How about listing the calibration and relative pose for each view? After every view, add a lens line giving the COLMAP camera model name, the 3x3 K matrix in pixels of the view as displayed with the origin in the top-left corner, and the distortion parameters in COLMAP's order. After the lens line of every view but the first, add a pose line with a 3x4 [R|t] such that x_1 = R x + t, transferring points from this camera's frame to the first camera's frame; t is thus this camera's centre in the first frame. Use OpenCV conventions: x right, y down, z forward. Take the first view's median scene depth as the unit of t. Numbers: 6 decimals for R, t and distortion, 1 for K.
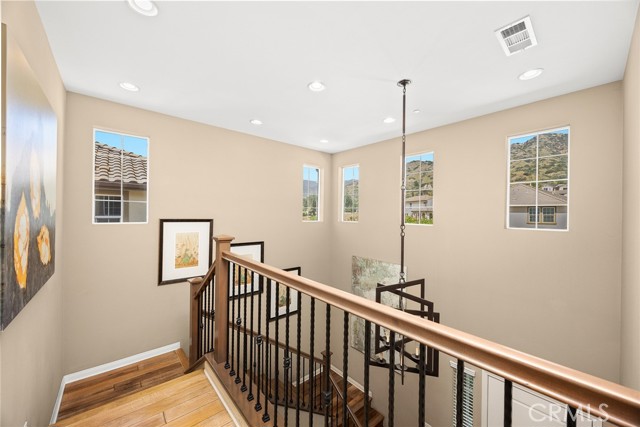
lens RADIAL K [[244.5, 0, 320.4], [0, 244.5, 214.7], [0, 0, 1]] dist [-0.003510, -0.000037]
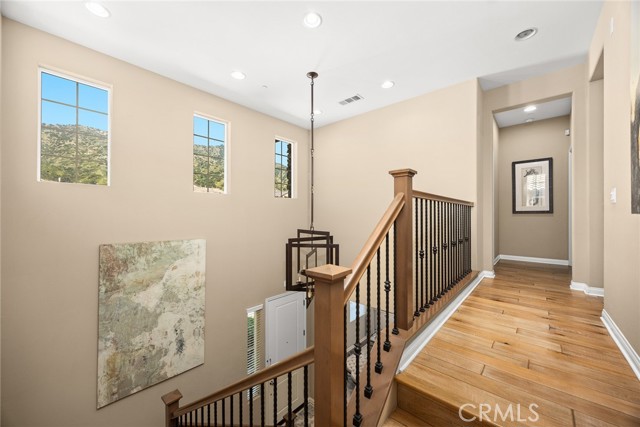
lens RADIAL K [[244.5, 0, 320.4], [0, 244.5, 214.7], [0, 0, 1]] dist [-0.003510, -0.000037]
pose [[-0.127528, -0.011669, 0.991766, -0.518132], [0.000893, 0.999929, 0.011879, 0.099343], [-0.991835, 0.002400, -0.127508, 0.613508]]
